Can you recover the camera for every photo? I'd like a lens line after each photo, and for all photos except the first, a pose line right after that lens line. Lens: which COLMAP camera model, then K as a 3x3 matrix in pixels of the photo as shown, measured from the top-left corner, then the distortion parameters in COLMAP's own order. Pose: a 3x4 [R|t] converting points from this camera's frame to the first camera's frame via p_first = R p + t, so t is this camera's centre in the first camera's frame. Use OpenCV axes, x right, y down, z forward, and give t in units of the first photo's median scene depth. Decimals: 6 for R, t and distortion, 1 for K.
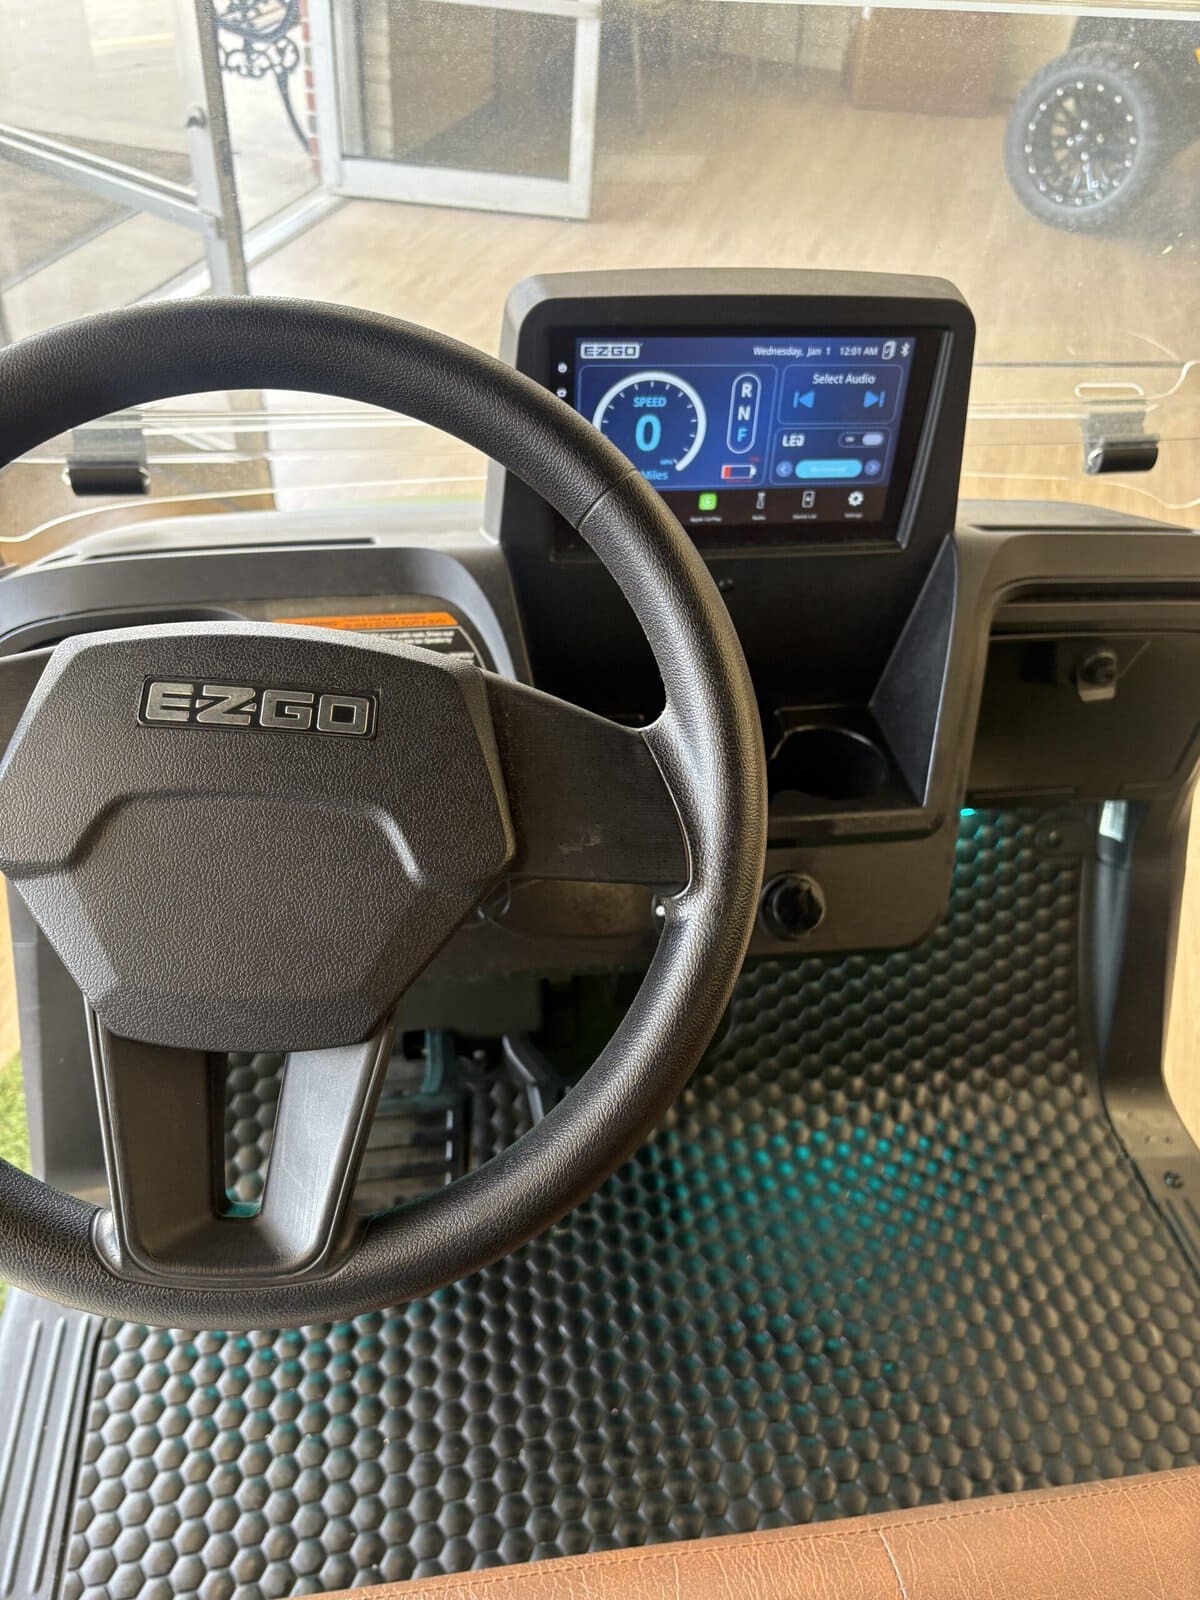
lens RADIAL K [[1154.7, 0, 600.0], [0, 1154.7, 800.0], [0, 0, 1]] dist [0.001507, -0.001731]
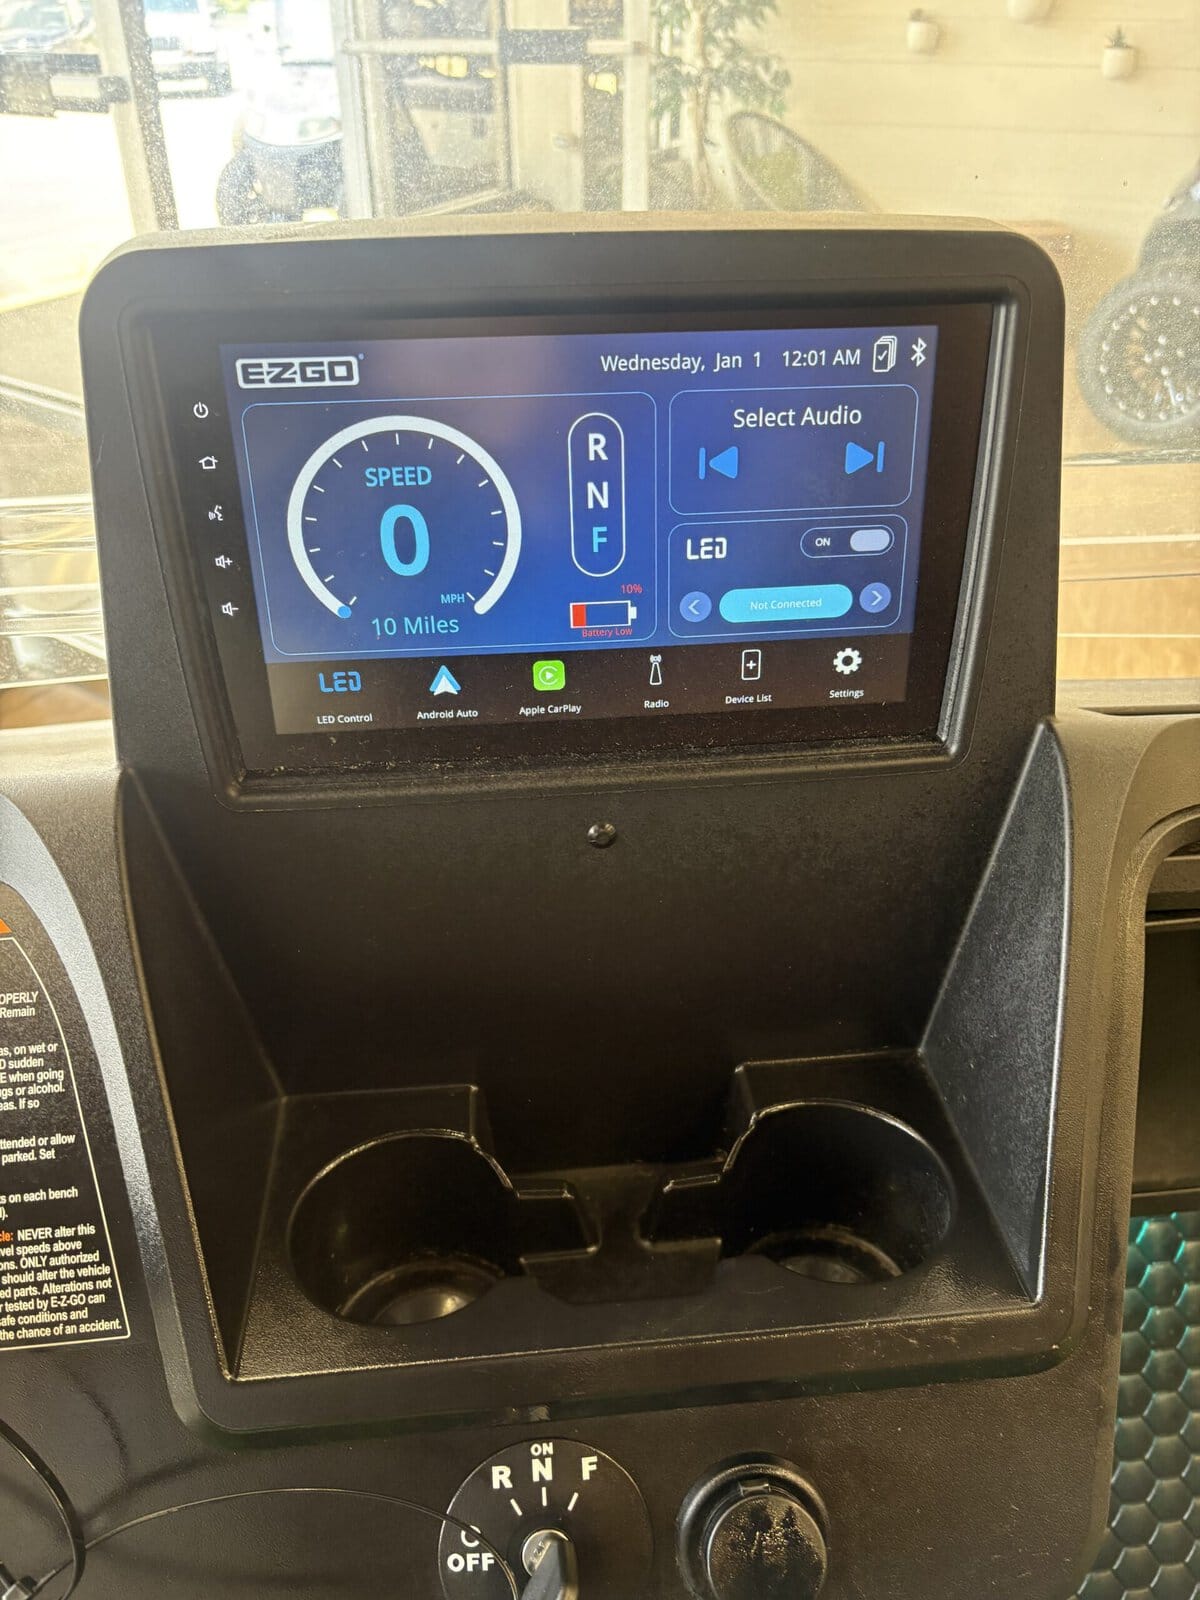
lens RADIAL K [[1226.3, 0, 601.6], [0, 1226.3, 829.3], [0, 0, 1]] dist [0.031513, -0.004133]
pose [[0.997492, -0.029535, -0.064329, 0.147631], [0.017265, 0.982861, -0.183536, -0.092514], [0.068647, 0.181965, 0.980906, 0.482952]]
